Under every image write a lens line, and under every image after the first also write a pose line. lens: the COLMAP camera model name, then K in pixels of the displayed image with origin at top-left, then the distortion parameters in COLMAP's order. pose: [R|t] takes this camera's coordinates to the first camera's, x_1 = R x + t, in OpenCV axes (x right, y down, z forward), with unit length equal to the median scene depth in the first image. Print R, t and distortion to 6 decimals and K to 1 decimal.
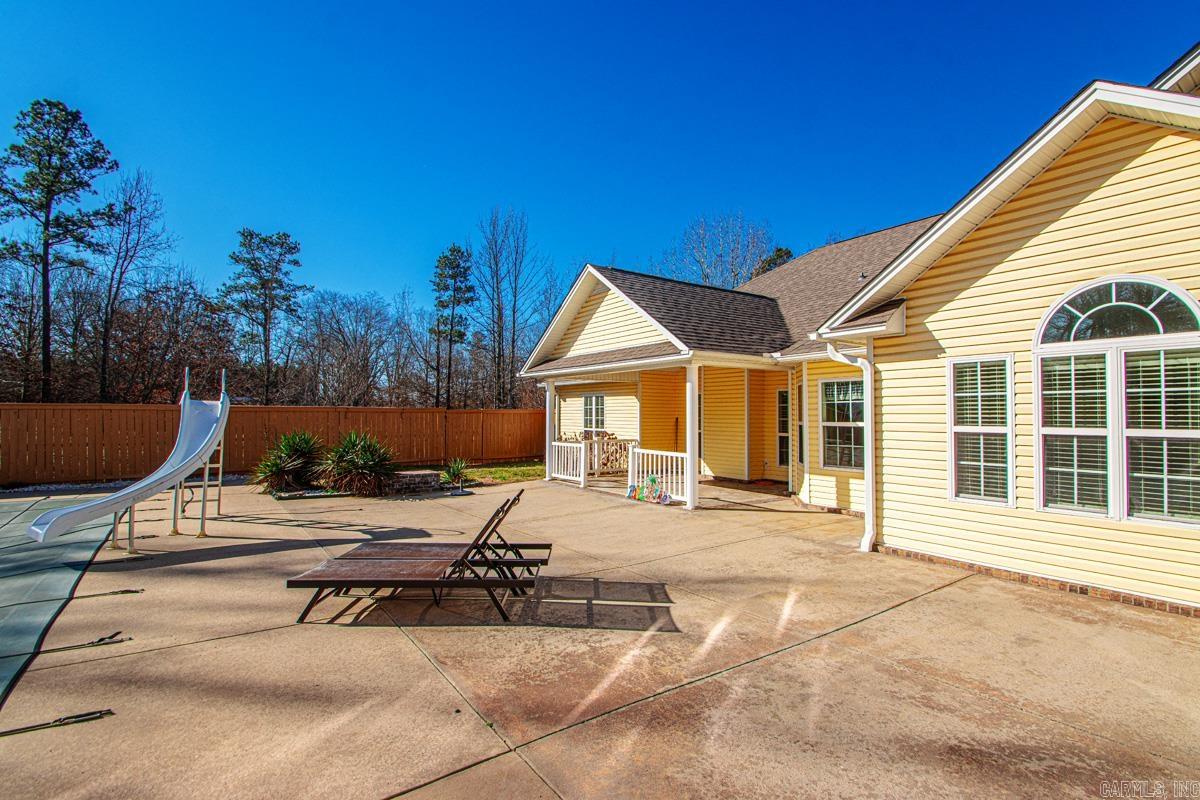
lens RADIAL K [[565.3, 0, 627.3], [0, 565.3, 401.3], [0, 0, 1]] dist [0.031526, -0.016301]
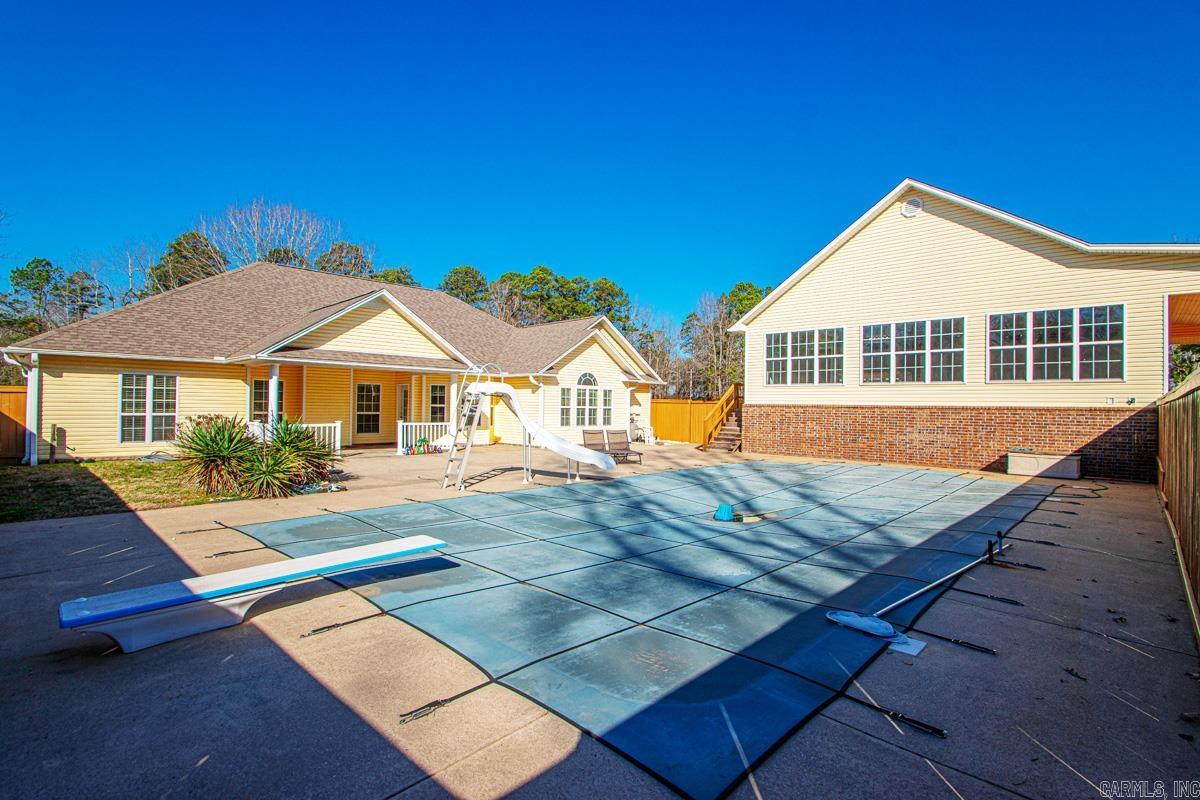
lens RADIAL K [[565.3, 0, 608.2], [0, 565.3, 406.2], [0, 0, 1]] dist [0.031526, -0.016301]
pose [[-0.157147, -0.007208, 0.987549, -1.320263], [-0.037645, 0.999290, 0.001303, 0.013825], [-0.986857, -0.036972, -0.157307, 0.590834]]
